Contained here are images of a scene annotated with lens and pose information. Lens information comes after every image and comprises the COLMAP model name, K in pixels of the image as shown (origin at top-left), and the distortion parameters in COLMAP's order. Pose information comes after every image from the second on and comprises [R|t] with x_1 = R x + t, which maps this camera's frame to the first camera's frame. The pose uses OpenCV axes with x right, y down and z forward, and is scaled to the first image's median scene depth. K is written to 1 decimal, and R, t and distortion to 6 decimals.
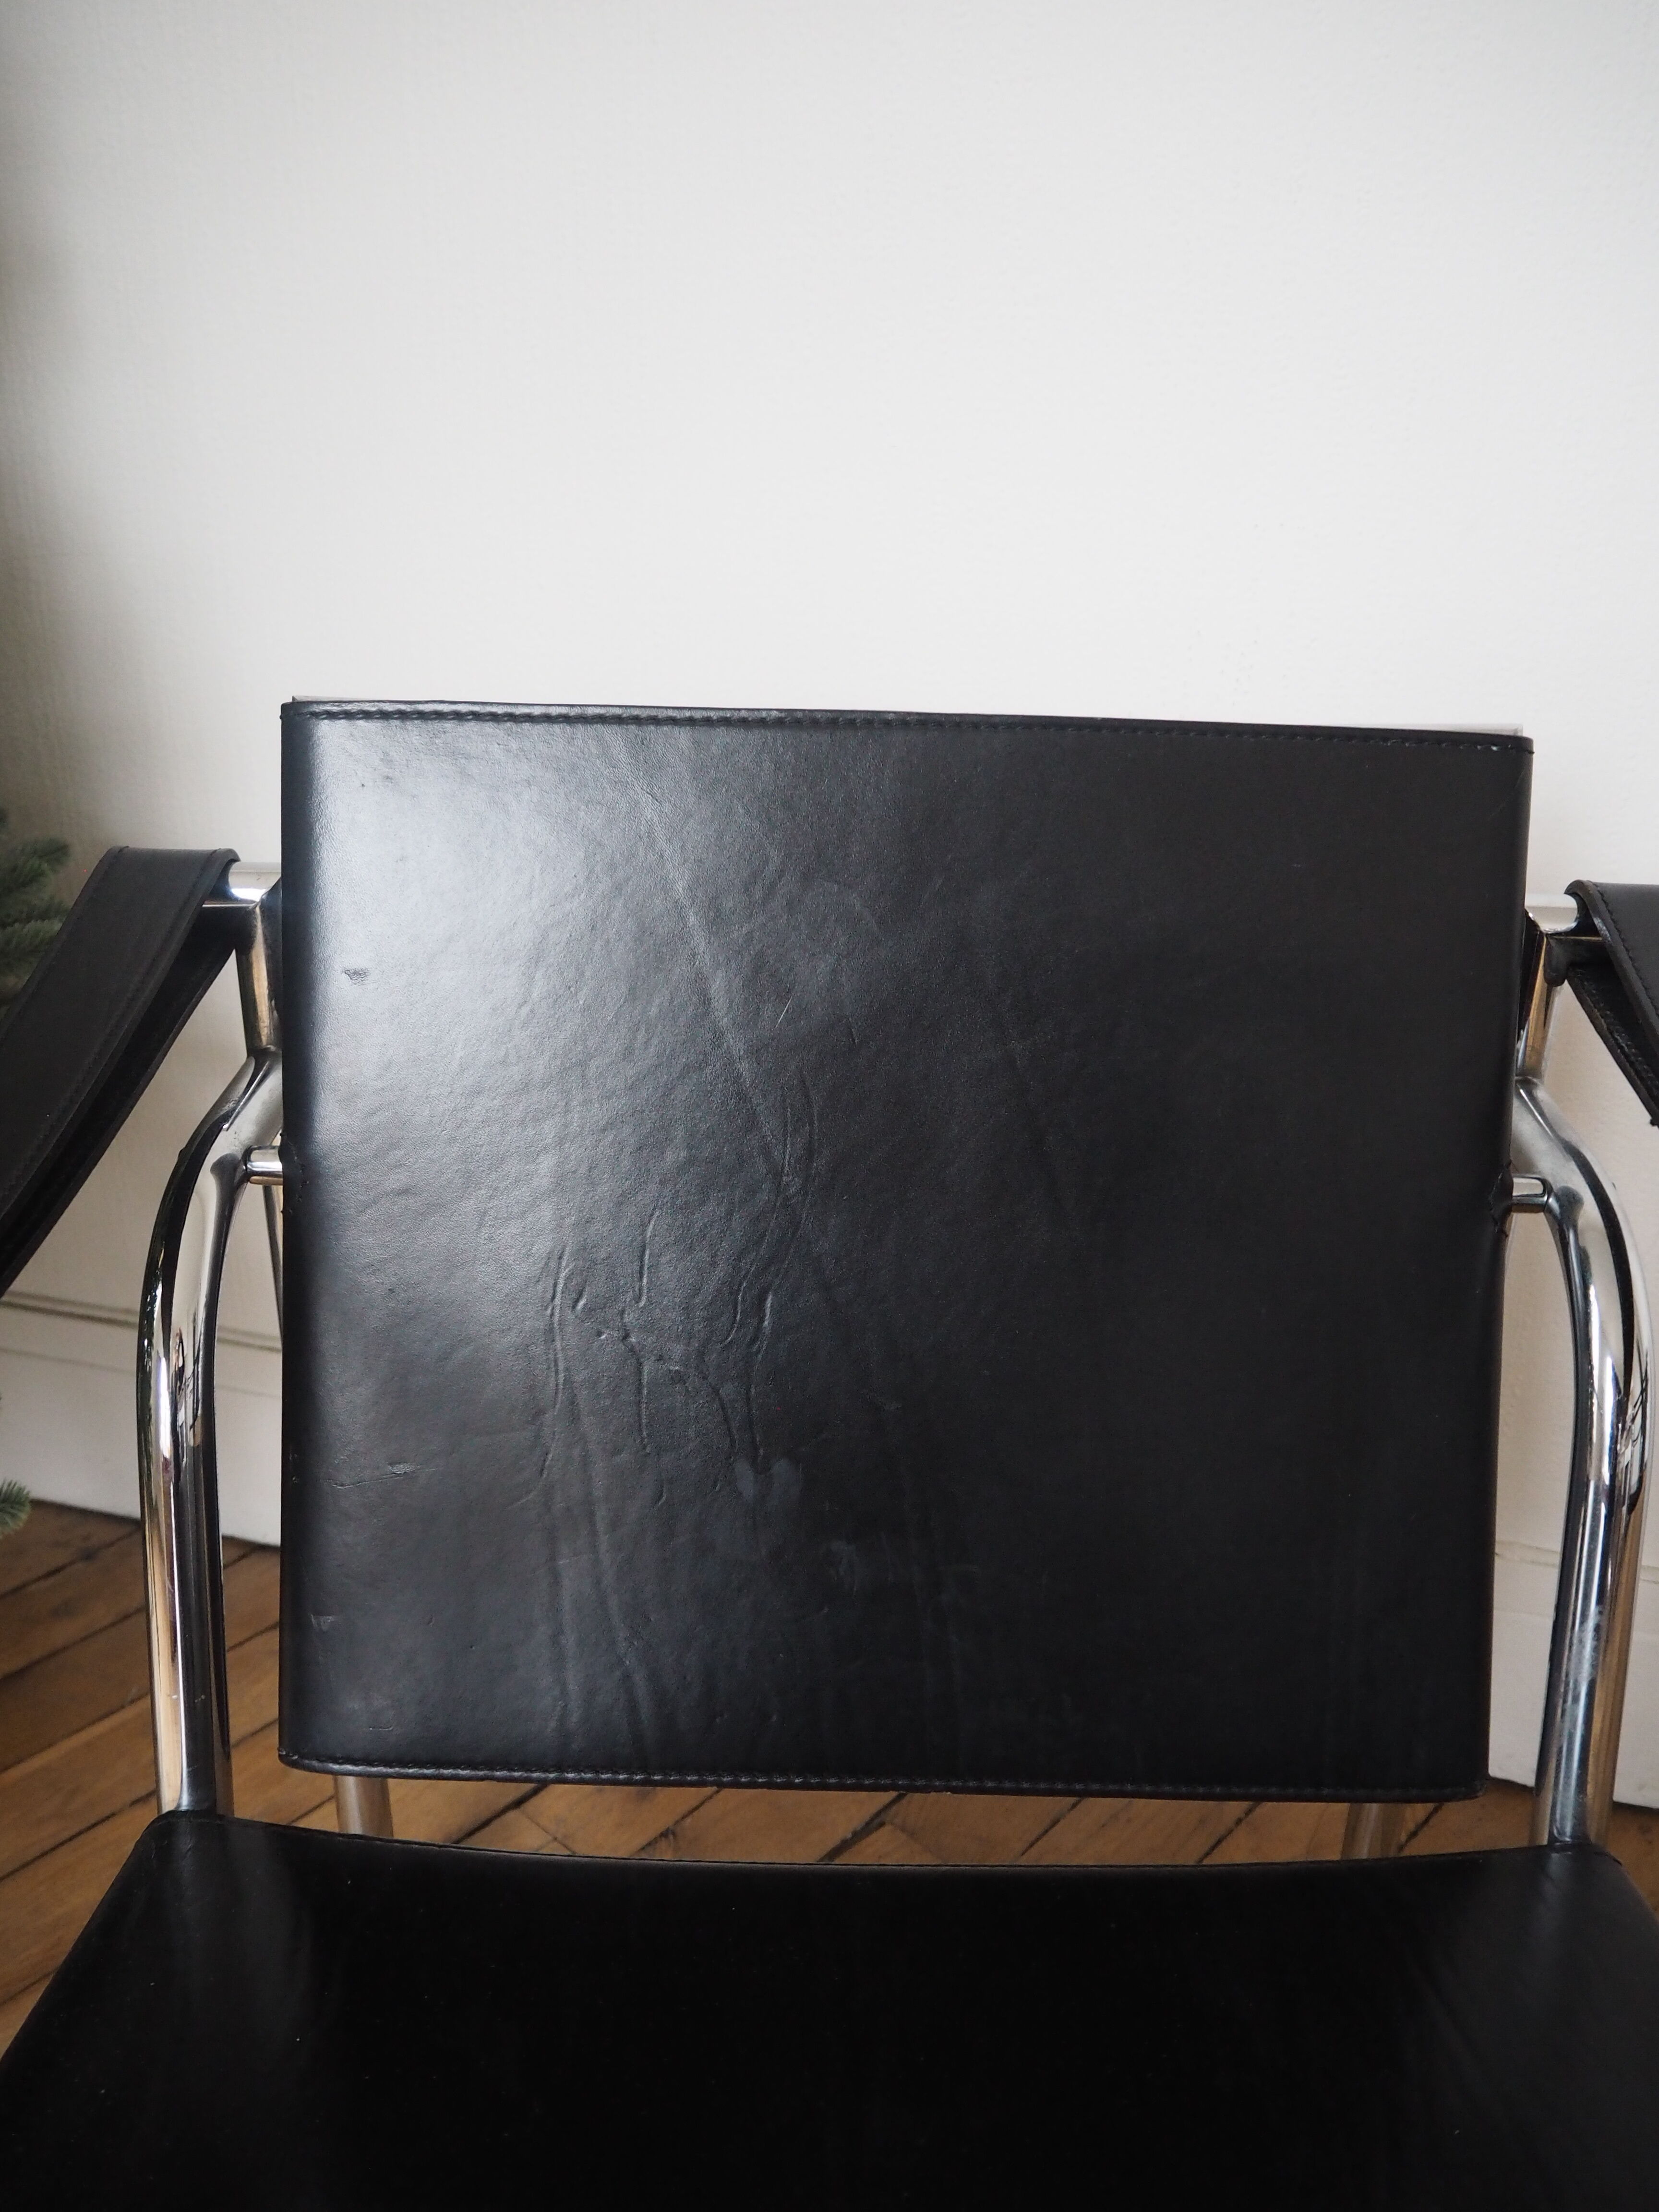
lens RADIAL K [[1864.8, 0, 833.2], [0, 1864.8, 1090.9], [0, 0, 1]] dist [-0.040440, 0.008559]
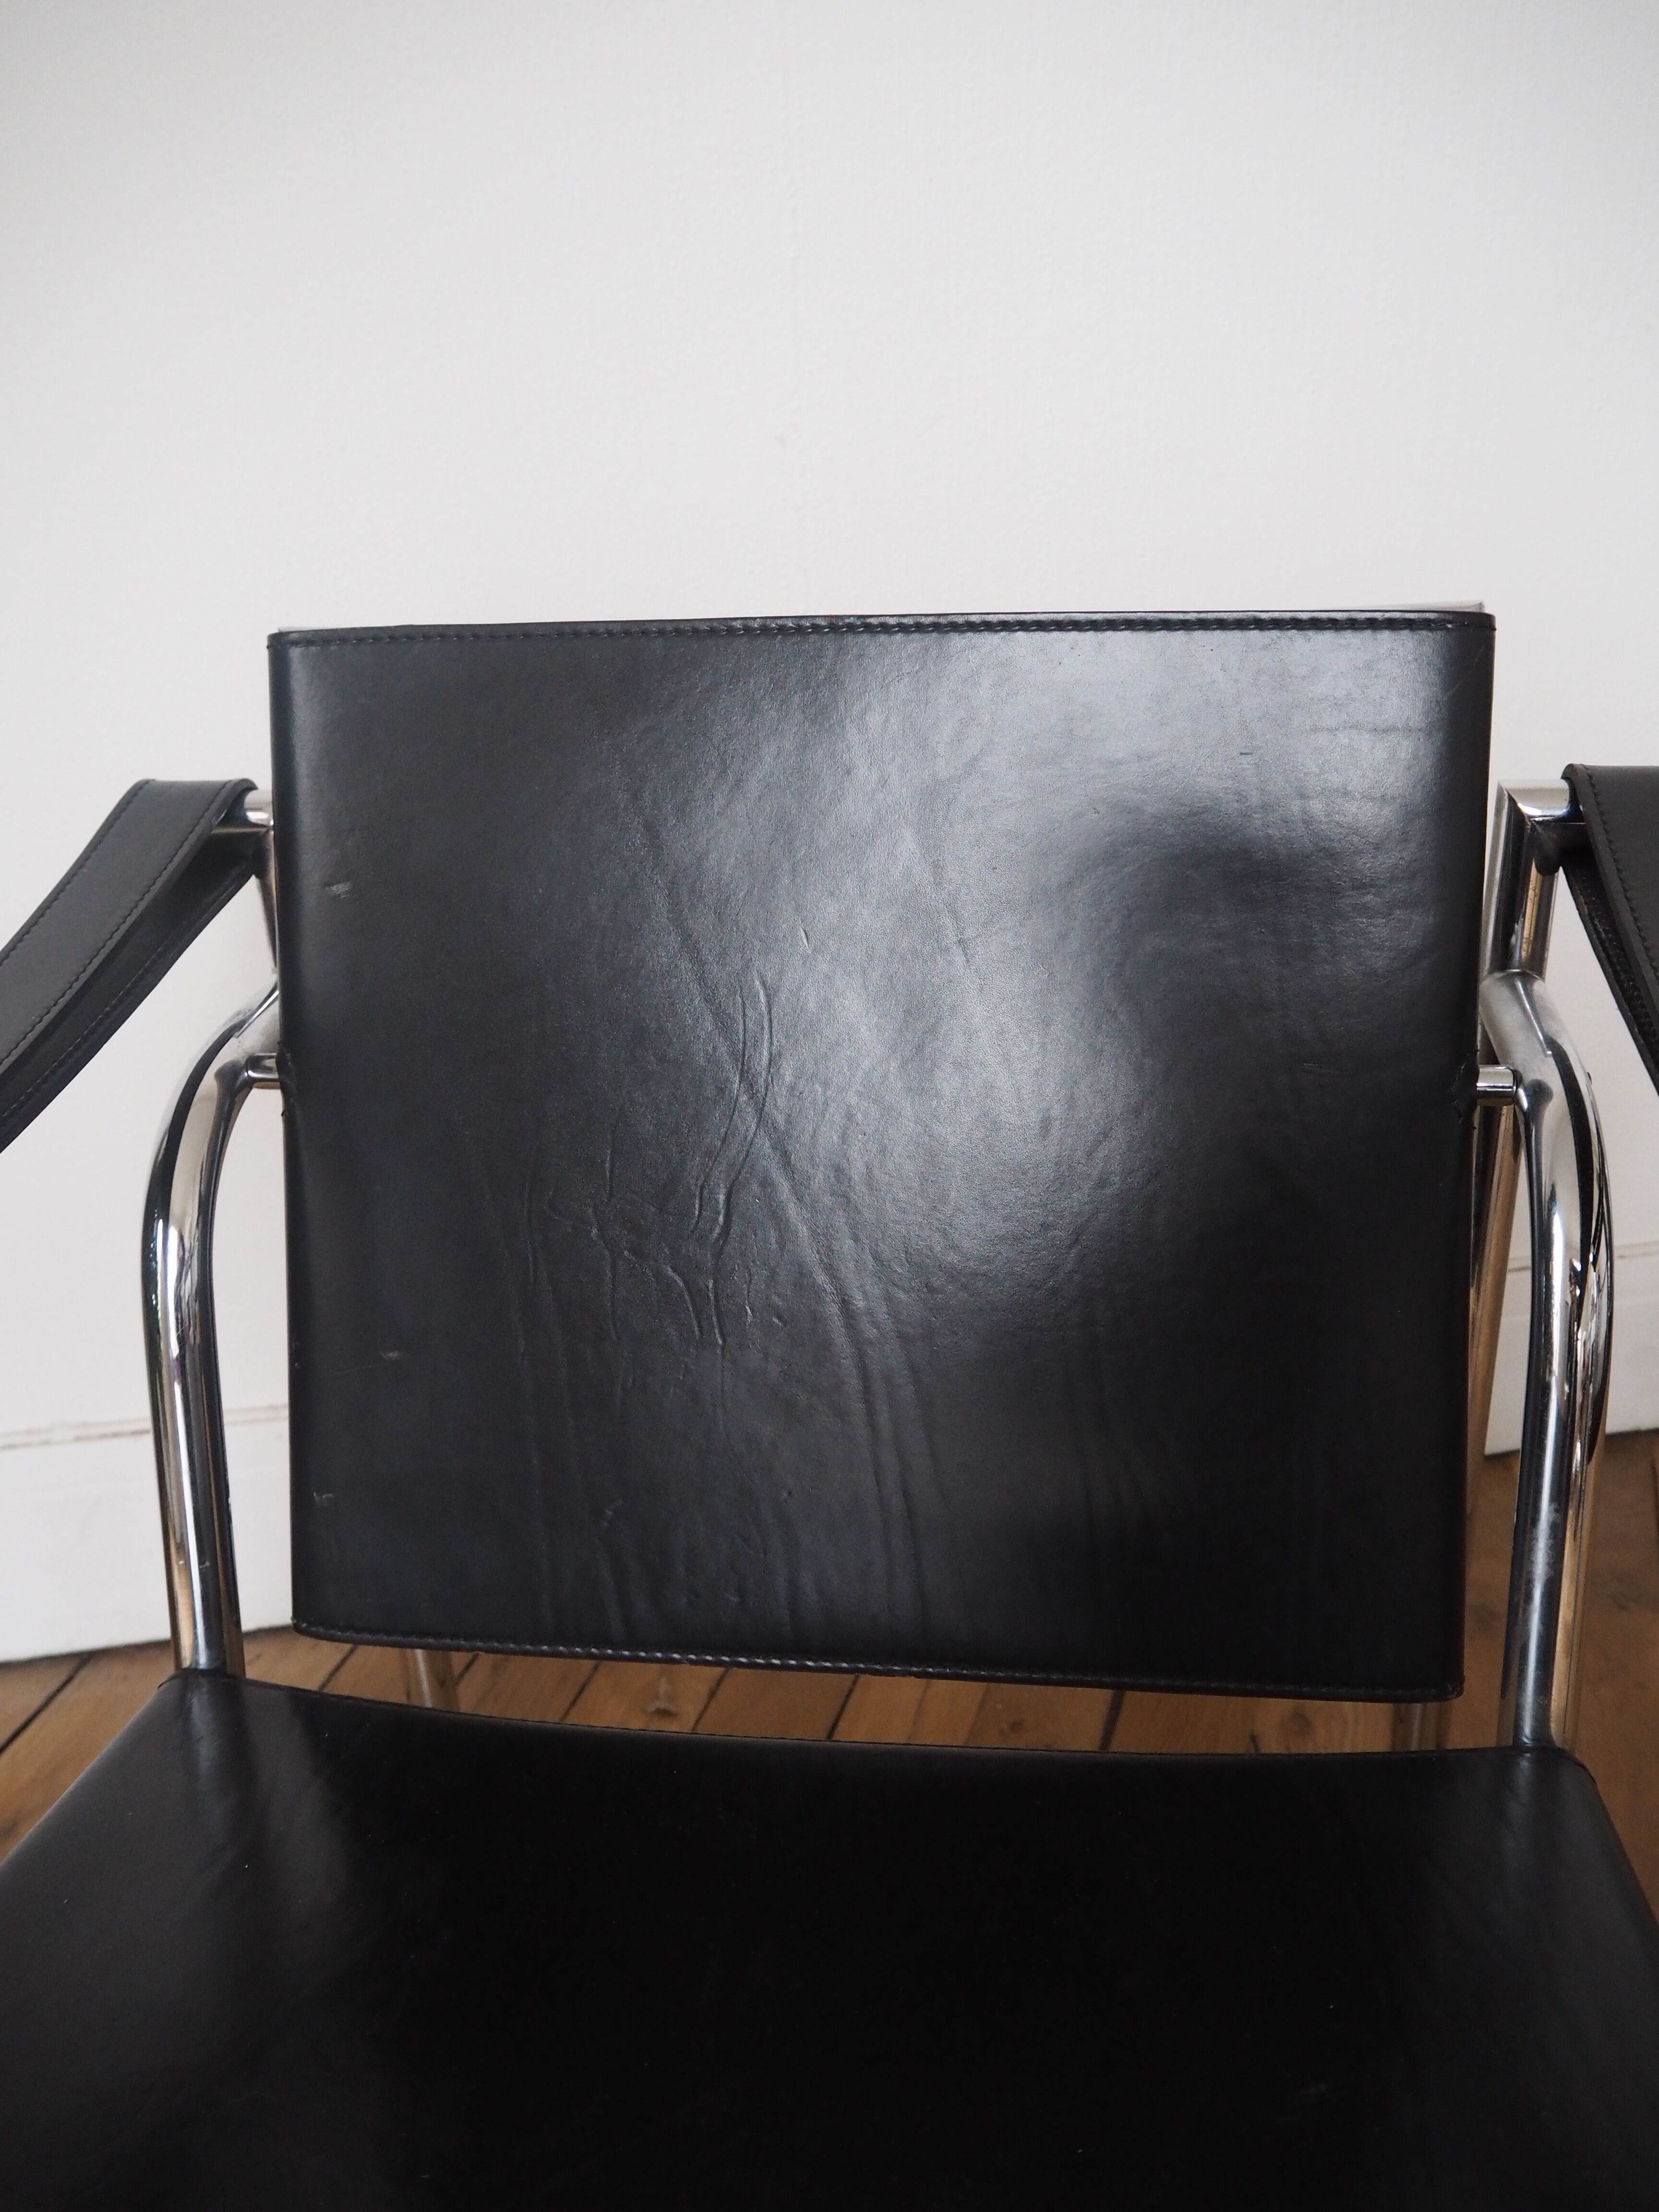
lens RADIAL K [[1857.1, 0, 829.1], [0, 1857.1, 1050.5], [0, 0, 1]] dist [-0.077772, 0.005768]
pose [[0.990358, -0.013321, -0.137886, 0.160858], [0.017338, 0.999458, 0.027970, 0.003990], [0.137439, -0.030091, 0.990053, 0.000307]]
